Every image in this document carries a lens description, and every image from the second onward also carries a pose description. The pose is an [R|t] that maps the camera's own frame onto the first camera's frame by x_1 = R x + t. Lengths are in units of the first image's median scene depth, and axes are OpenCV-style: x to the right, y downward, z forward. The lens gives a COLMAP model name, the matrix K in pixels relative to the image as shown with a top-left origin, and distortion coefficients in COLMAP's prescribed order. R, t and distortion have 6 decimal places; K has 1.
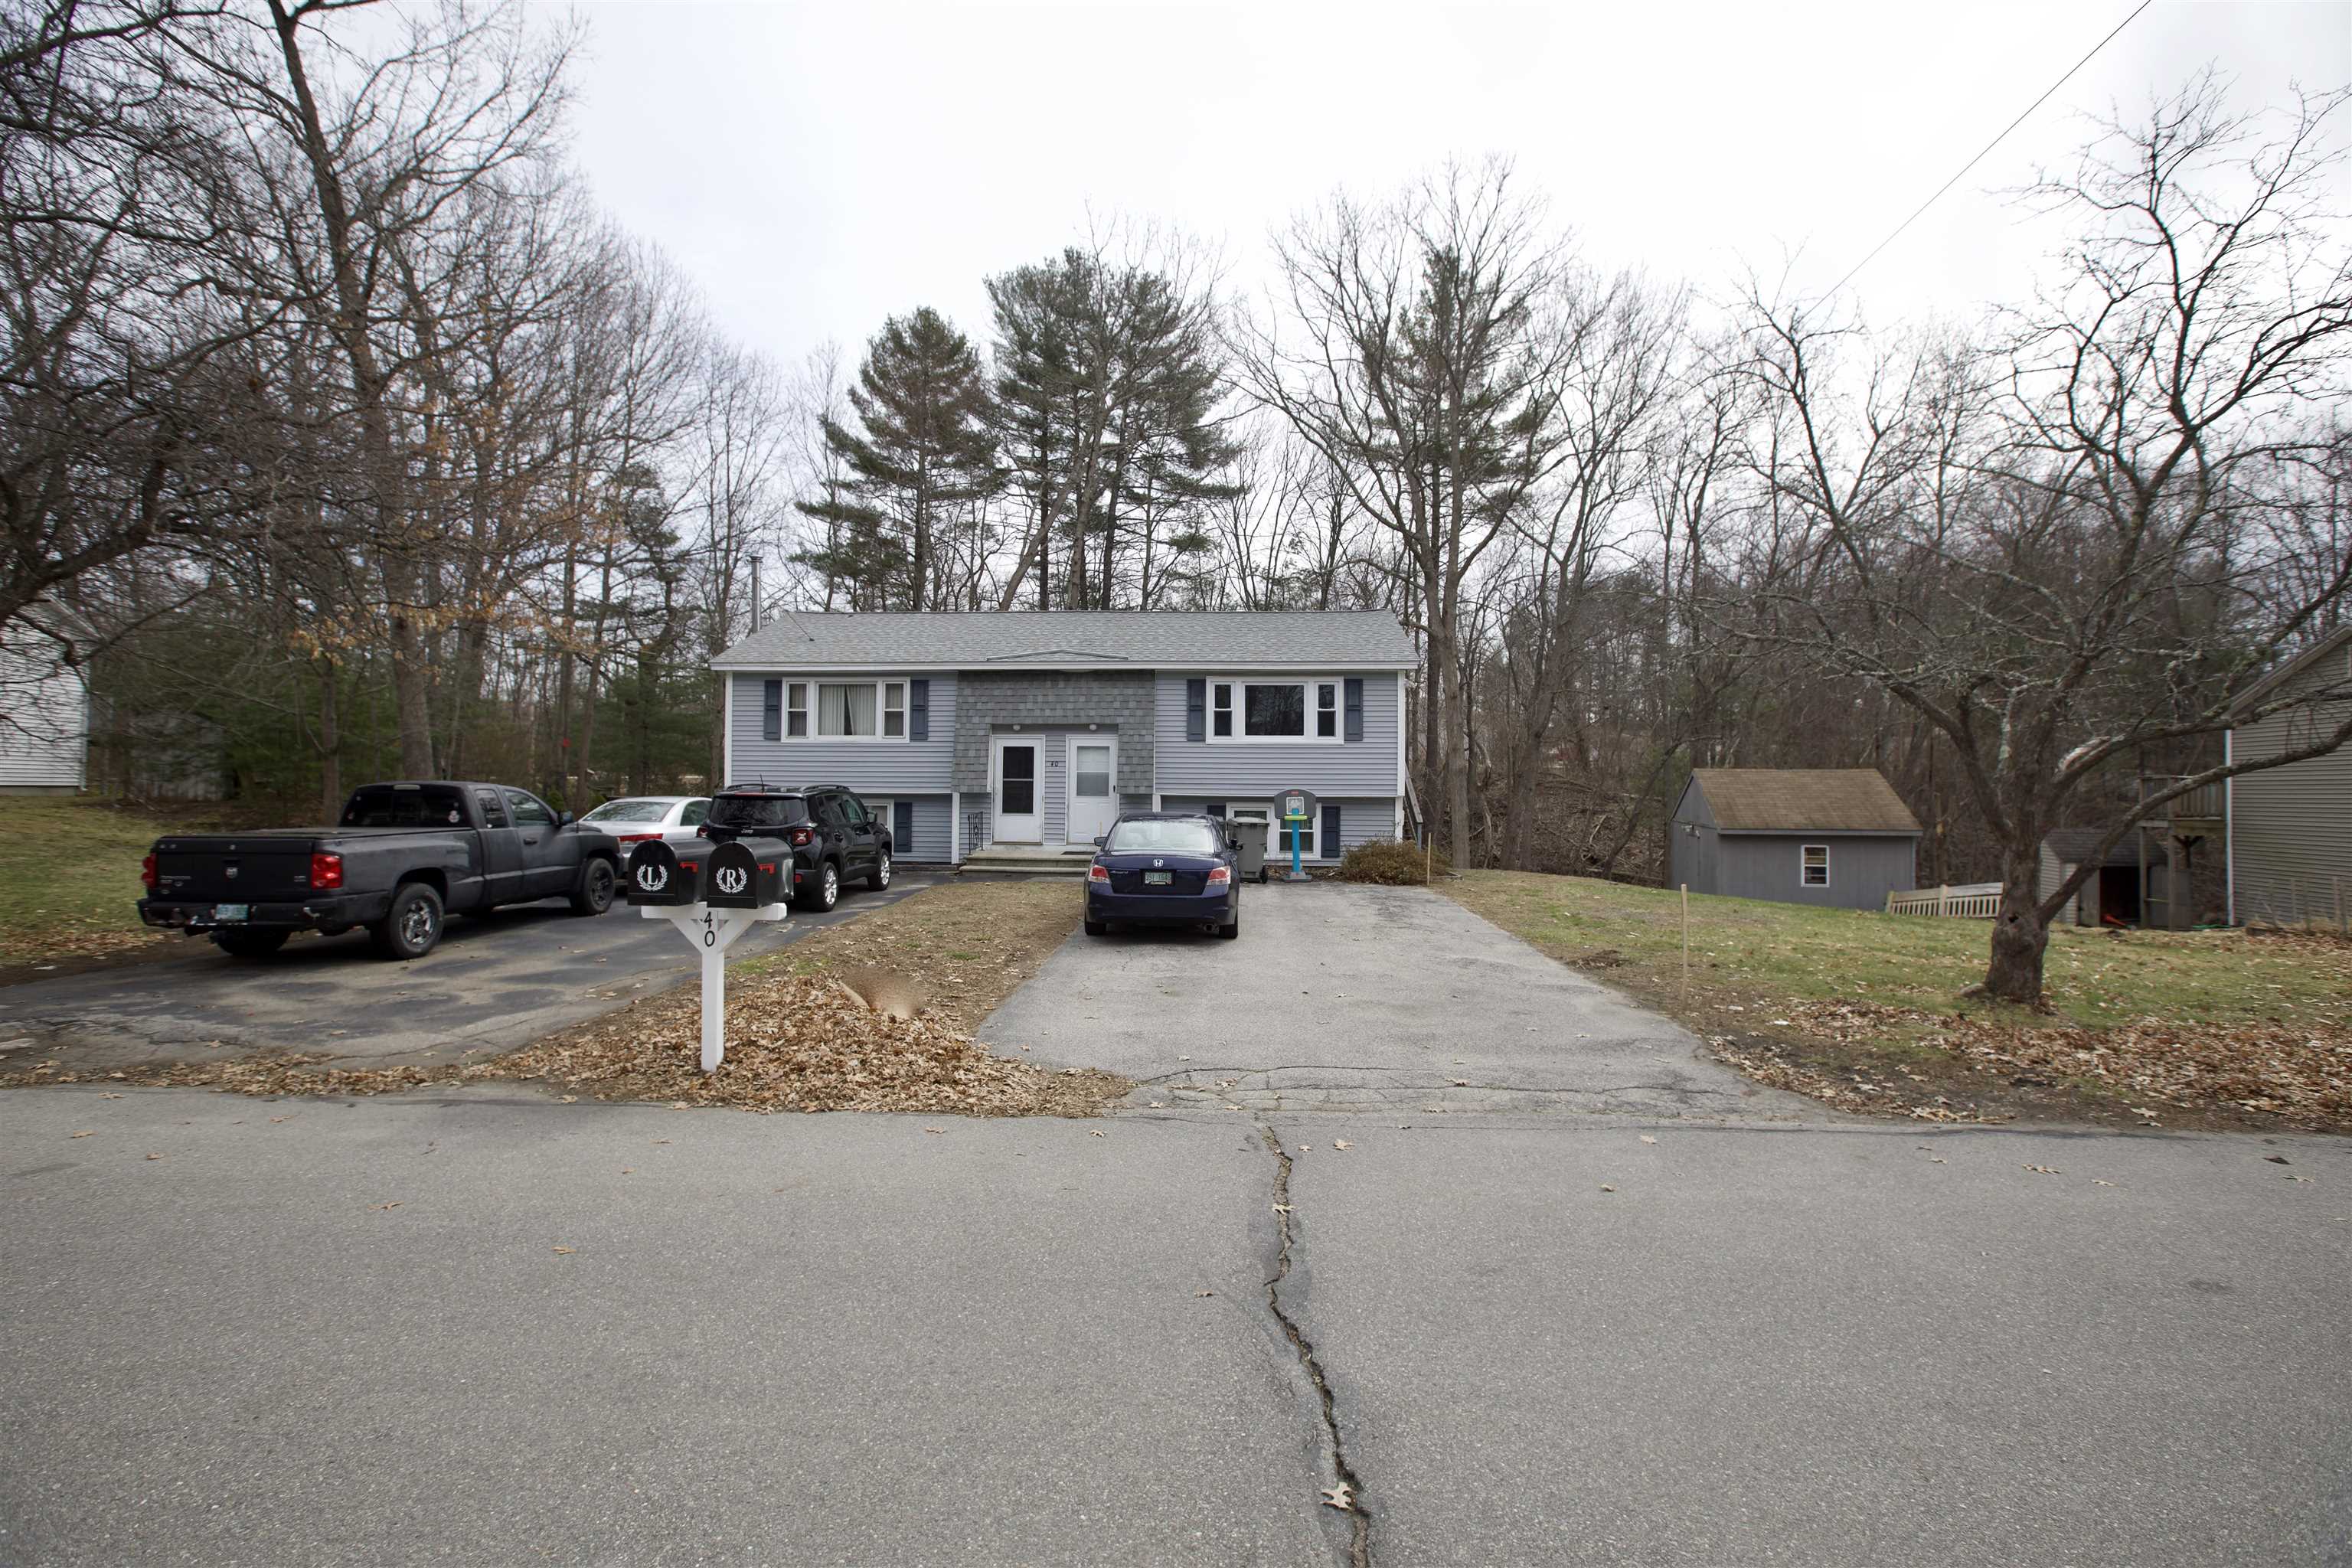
lens RADIAL K [[1071.8, 0, 1176.5], [0, 1071.8, 789.7], [0, 0, 1]] dist [-0.045836, 0.015383]
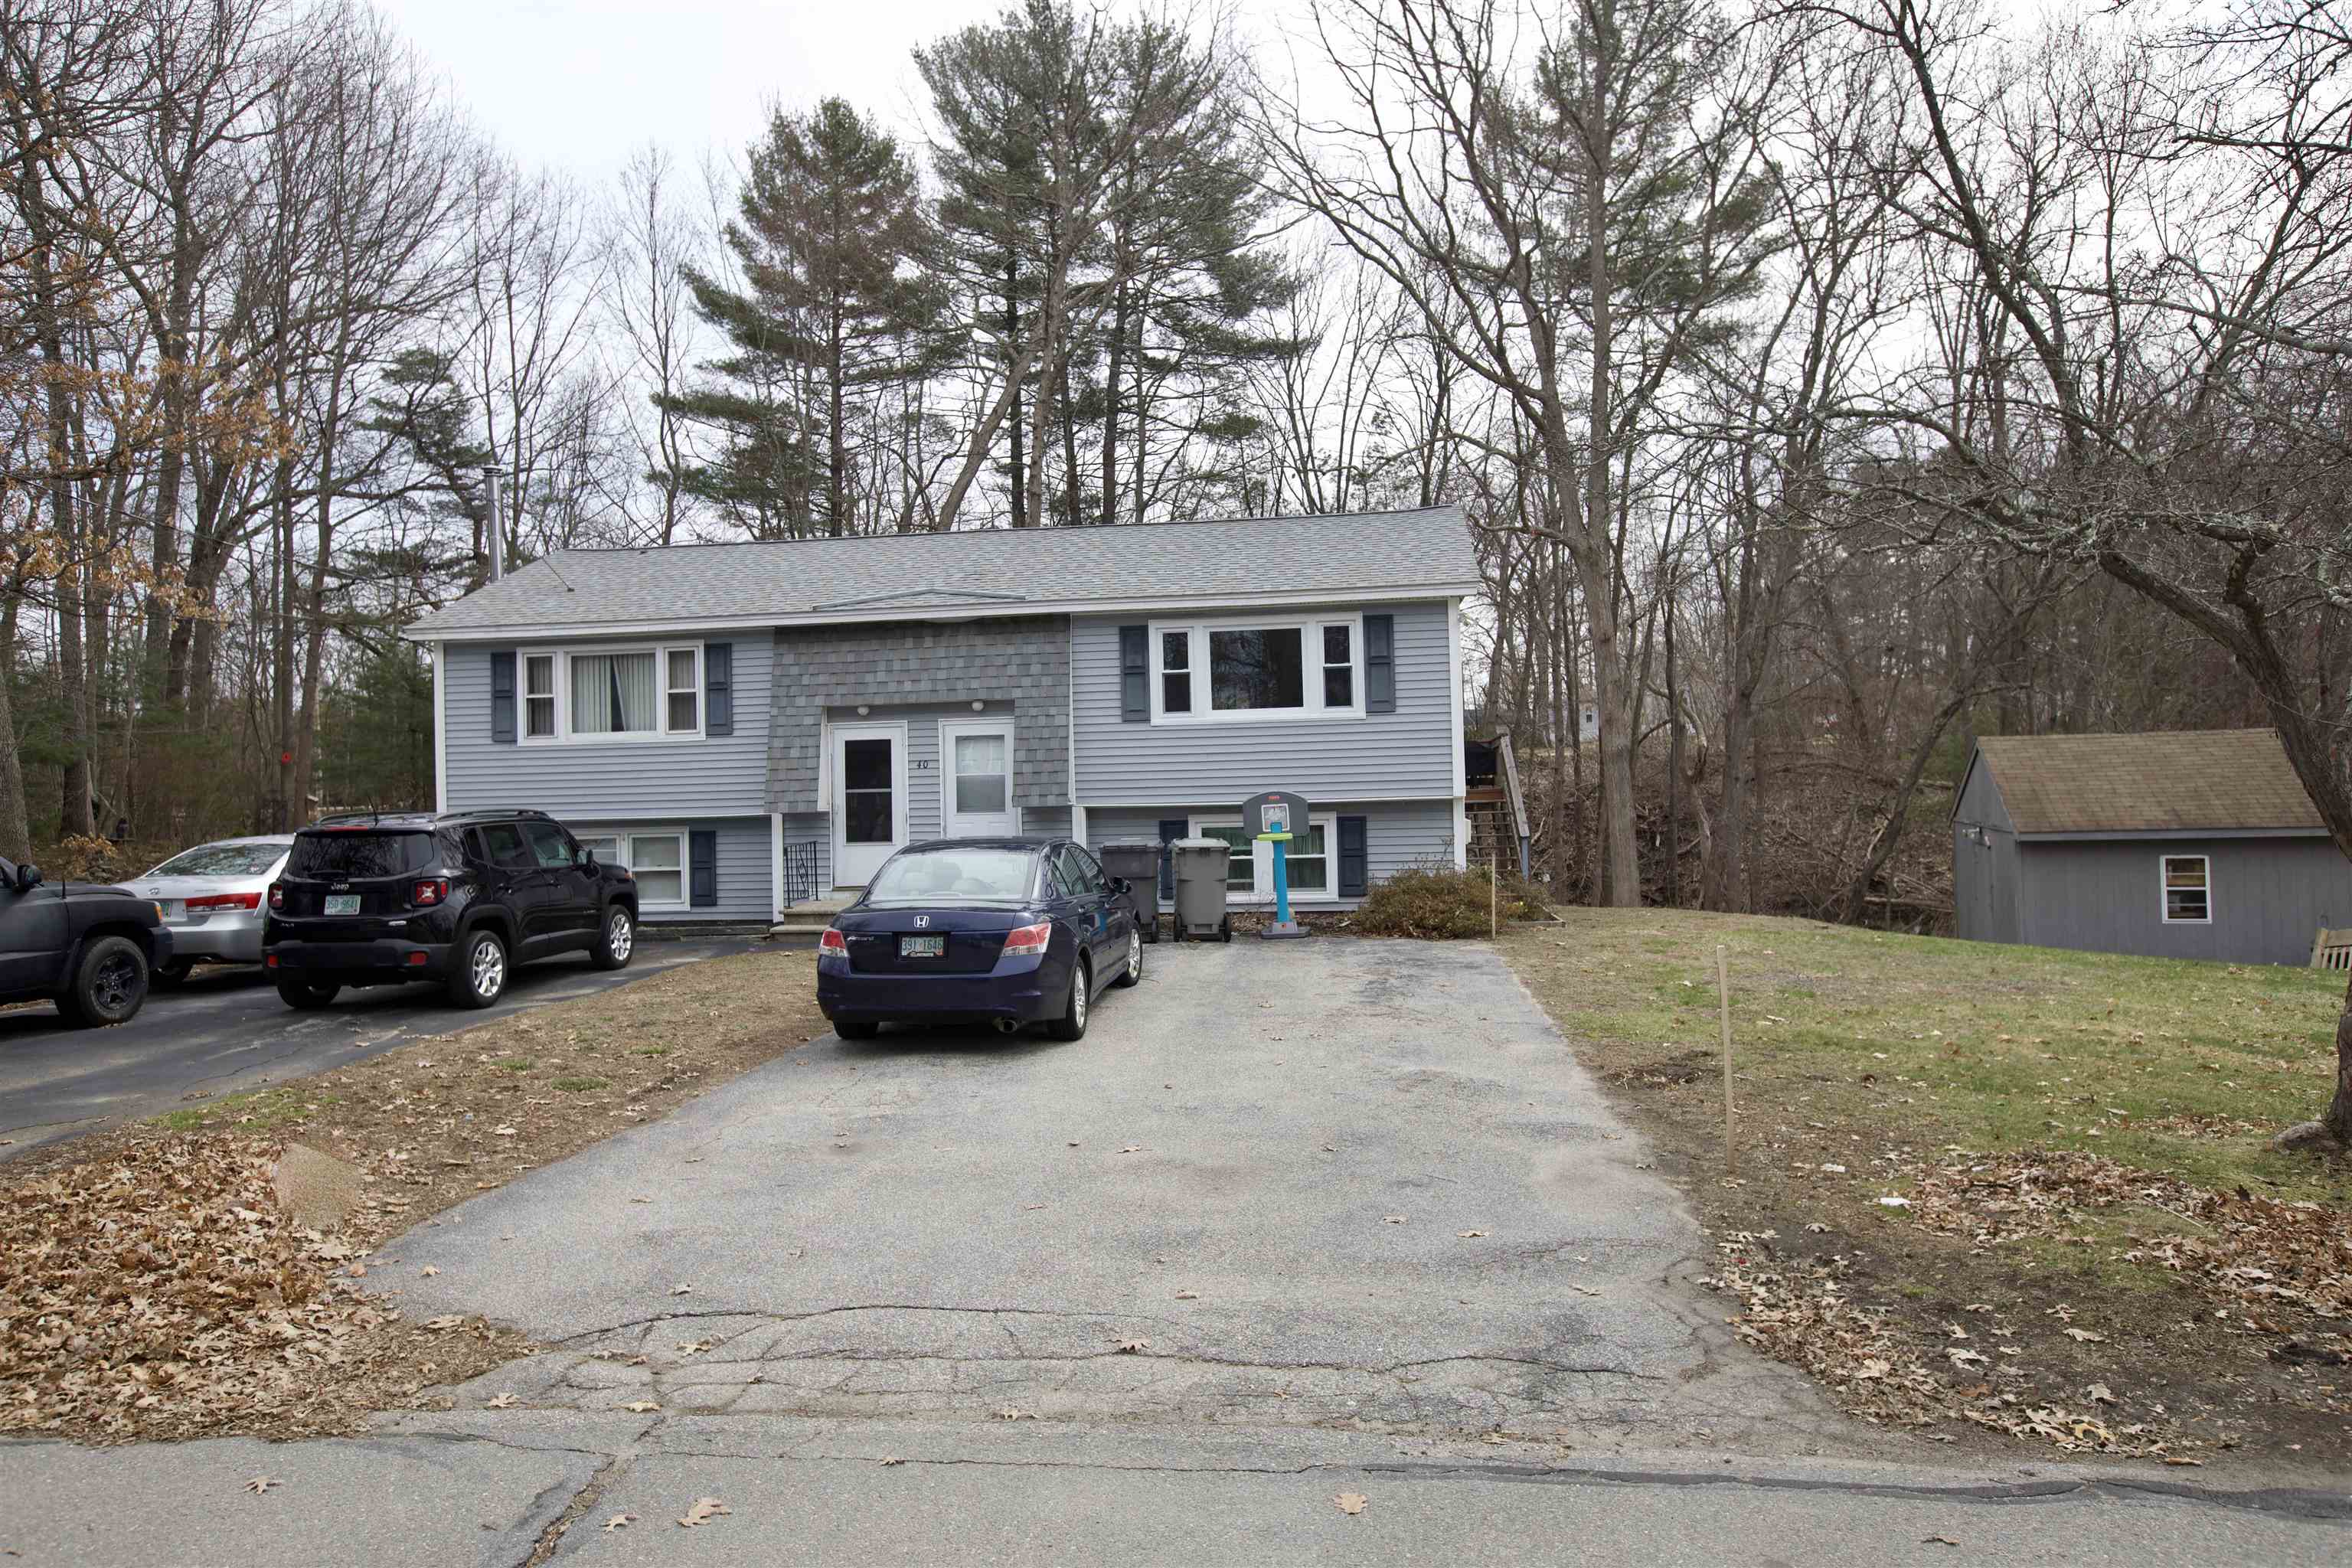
lens RADIAL K [[1549.5, 0, 1177.4], [0, 1549.5, 779.9], [0, 0, 1]] dist [-0.000614, 0.012566]
pose [[0.996422, -0.032783, -0.077905, 0.113430], [0.031911, 0.999414, -0.012410, 0.001951], [0.078266, 0.009880, 0.996884, 0.074732]]
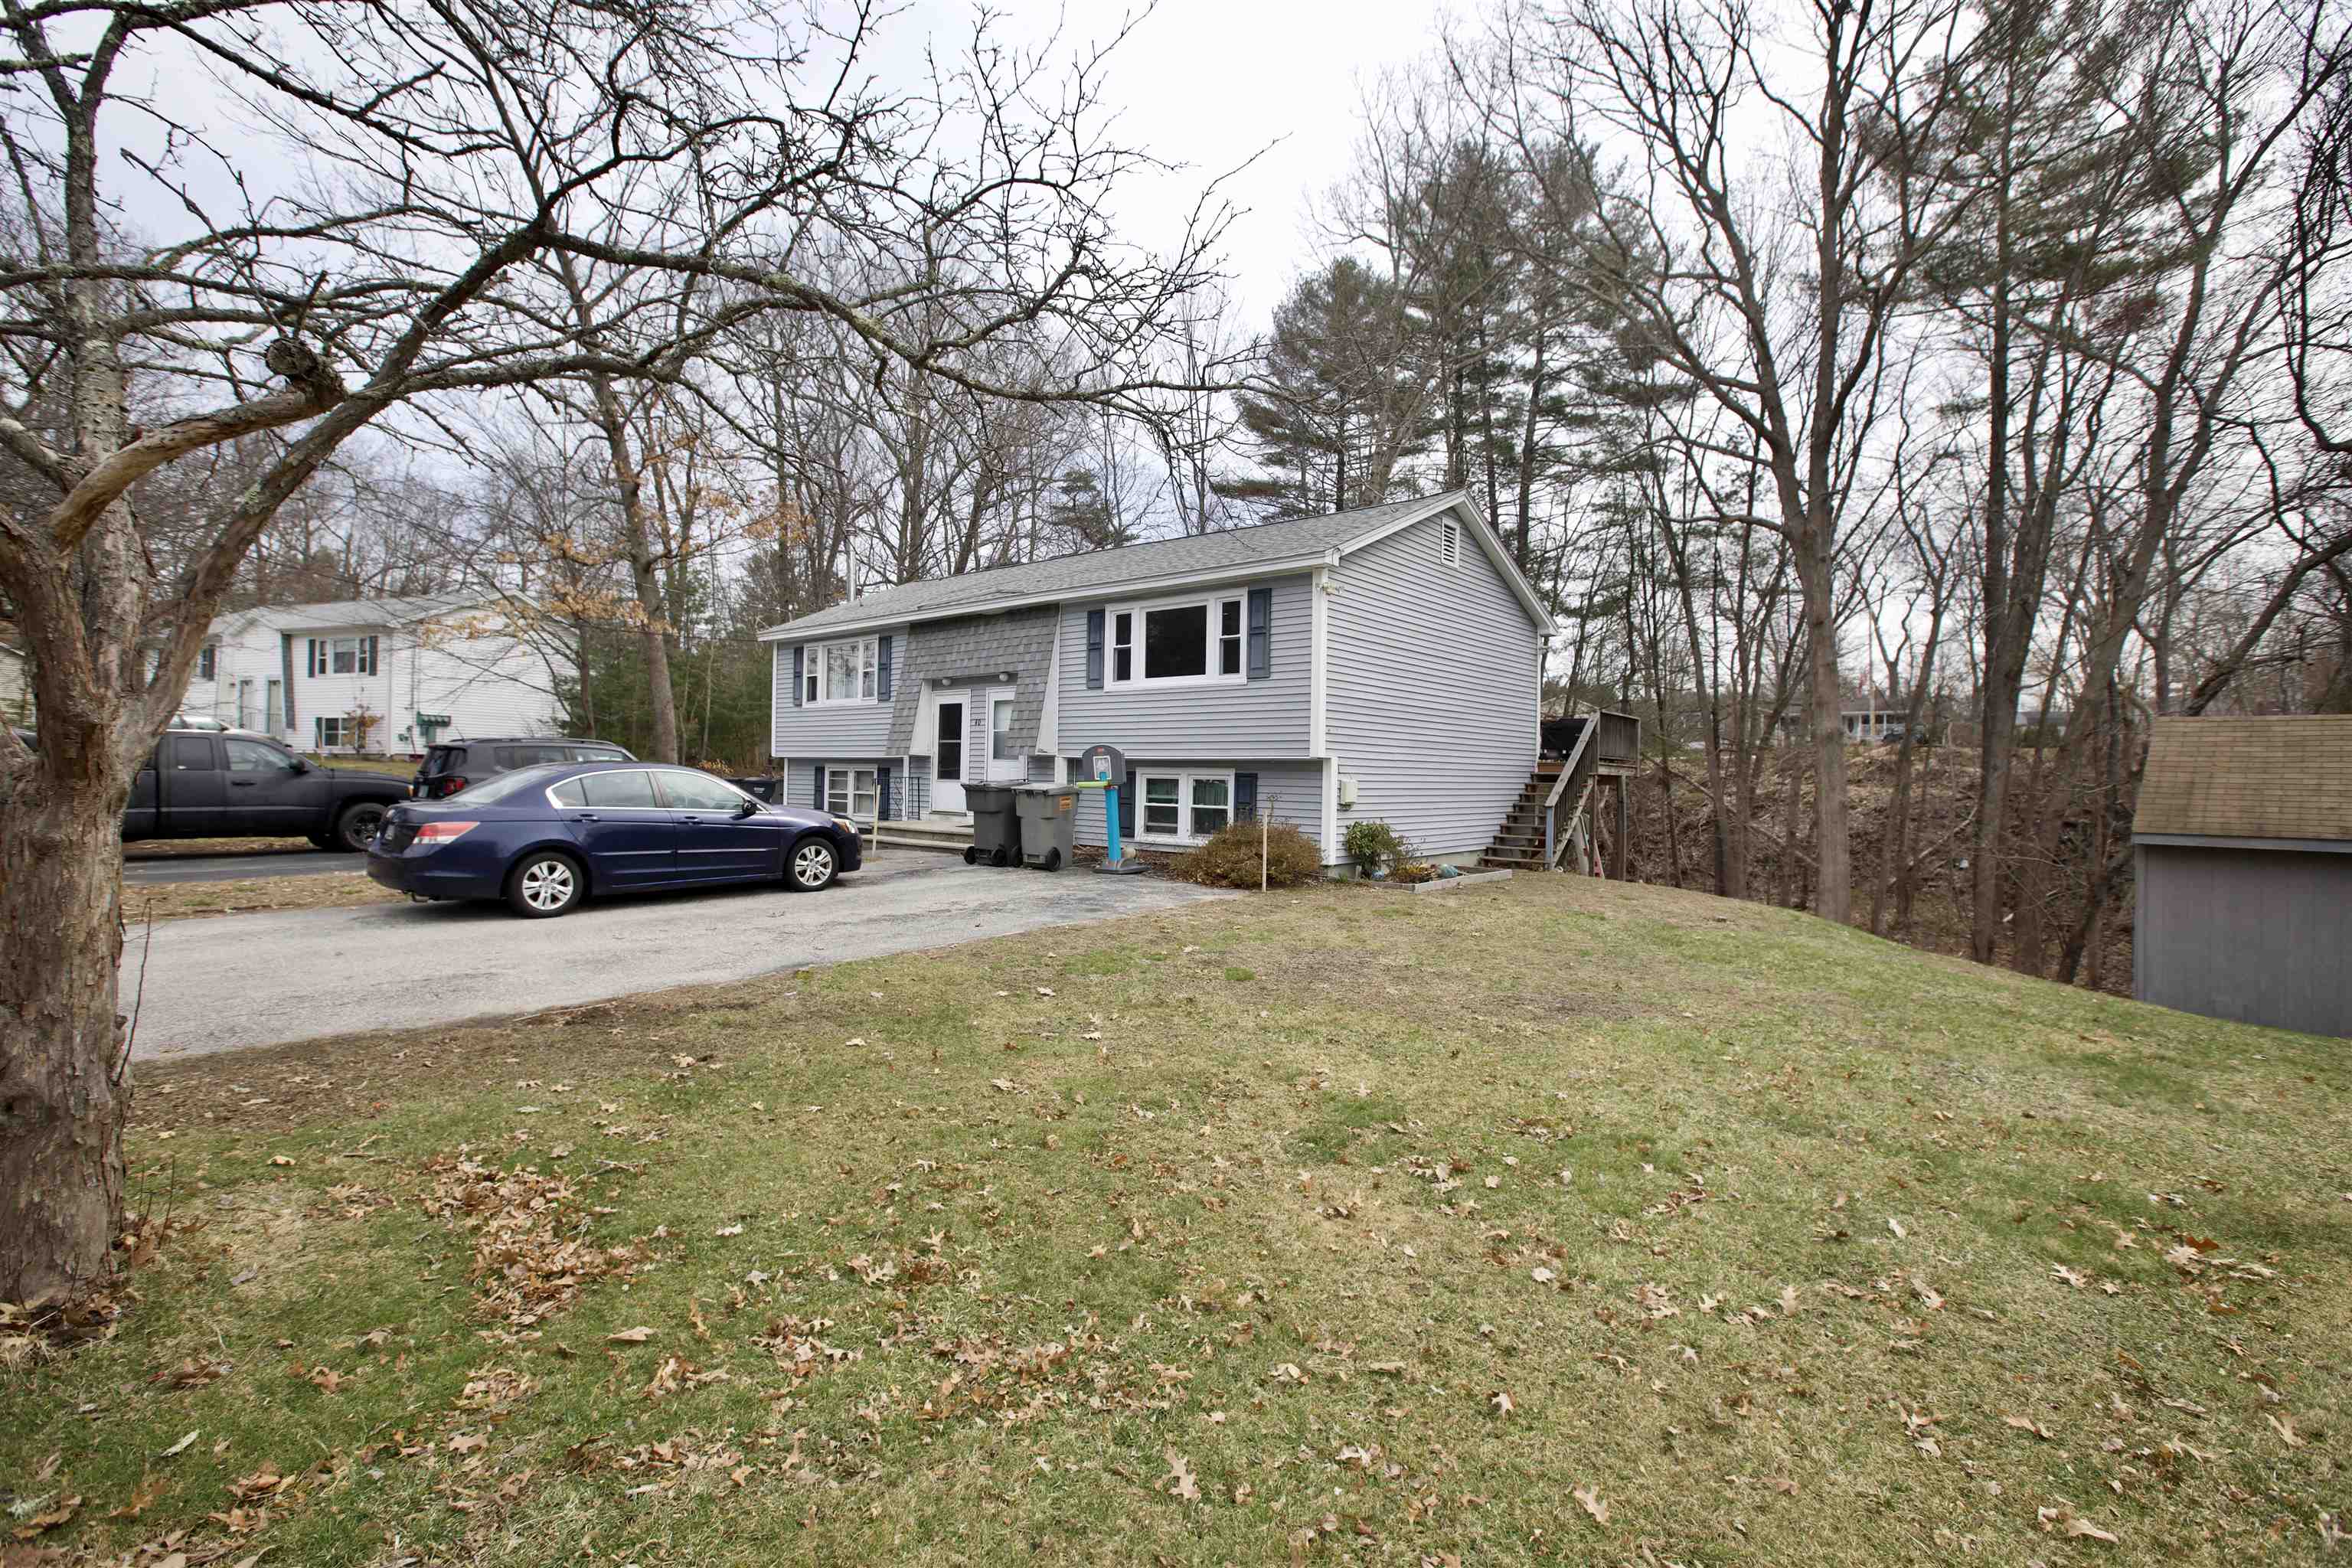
lens RADIAL K [[1071.8, 0, 1176.5], [0, 1071.8, 789.4], [0, 0, 1]] dist [-0.045836, 0.015383]
pose [[0.803907, 0.014454, -0.594579, 0.527399], [-0.011336, 0.999895, 0.008980, 0.020373], [0.594646, -0.000479, 0.803987, 0.404892]]
